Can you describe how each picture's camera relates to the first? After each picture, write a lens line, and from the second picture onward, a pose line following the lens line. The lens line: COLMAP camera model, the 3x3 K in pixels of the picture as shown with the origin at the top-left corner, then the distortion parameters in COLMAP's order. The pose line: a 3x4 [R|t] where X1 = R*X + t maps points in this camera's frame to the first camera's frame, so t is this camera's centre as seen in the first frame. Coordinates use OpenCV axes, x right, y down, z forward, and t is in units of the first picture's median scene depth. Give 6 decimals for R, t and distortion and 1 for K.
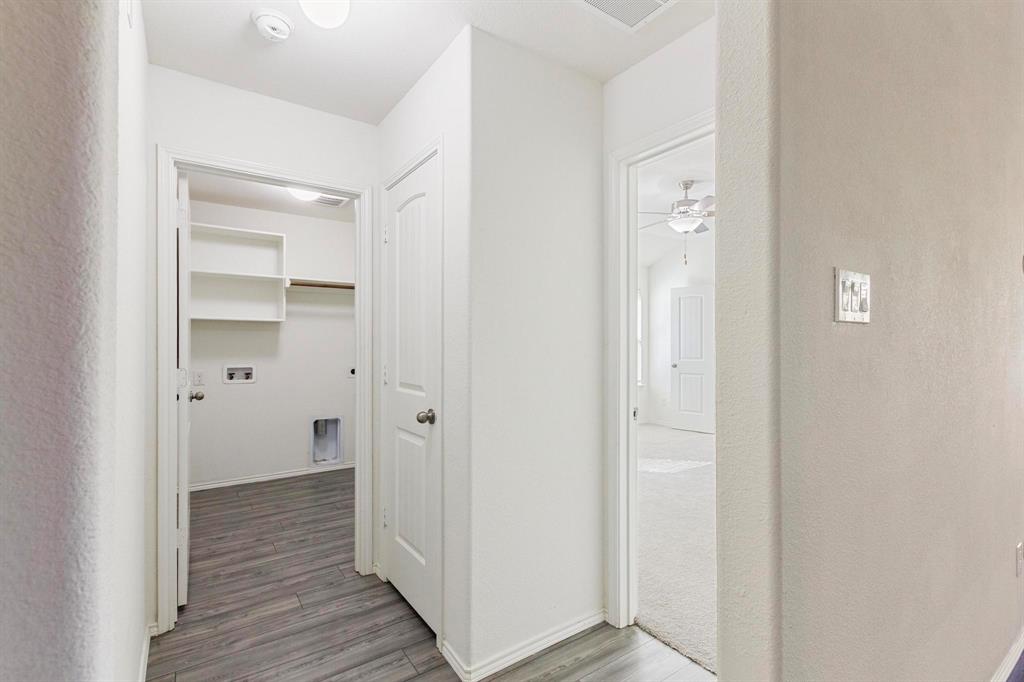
lens RADIAL K [[478.5, 0, 515.7], [0, 478.5, 340.0], [0, 0, 1]] dist [0.008812, -0.002119]
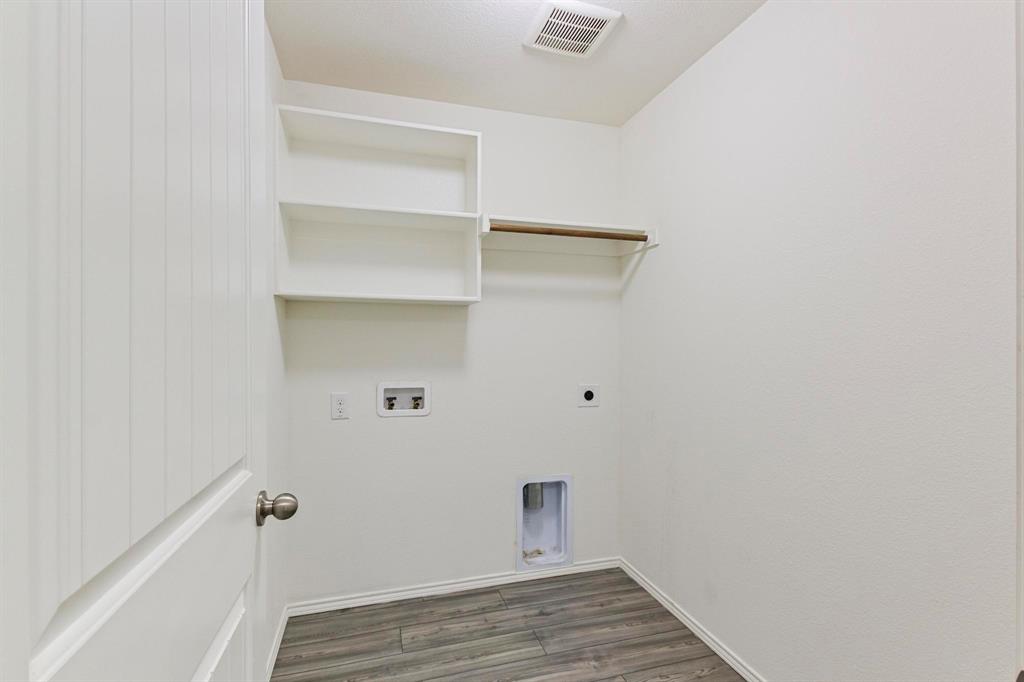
lens RADIAL K [[478.5, 0, 511.2], [0, 478.5, 341.0], [0, 0, 1]] dist [0.008812, -0.002119]
pose [[0.947914, 0.003201, -0.318511, -0.281674], [0.000417, 0.999936, 0.011290, -0.002496], [0.318527, -0.010835, 0.947852, 0.515333]]
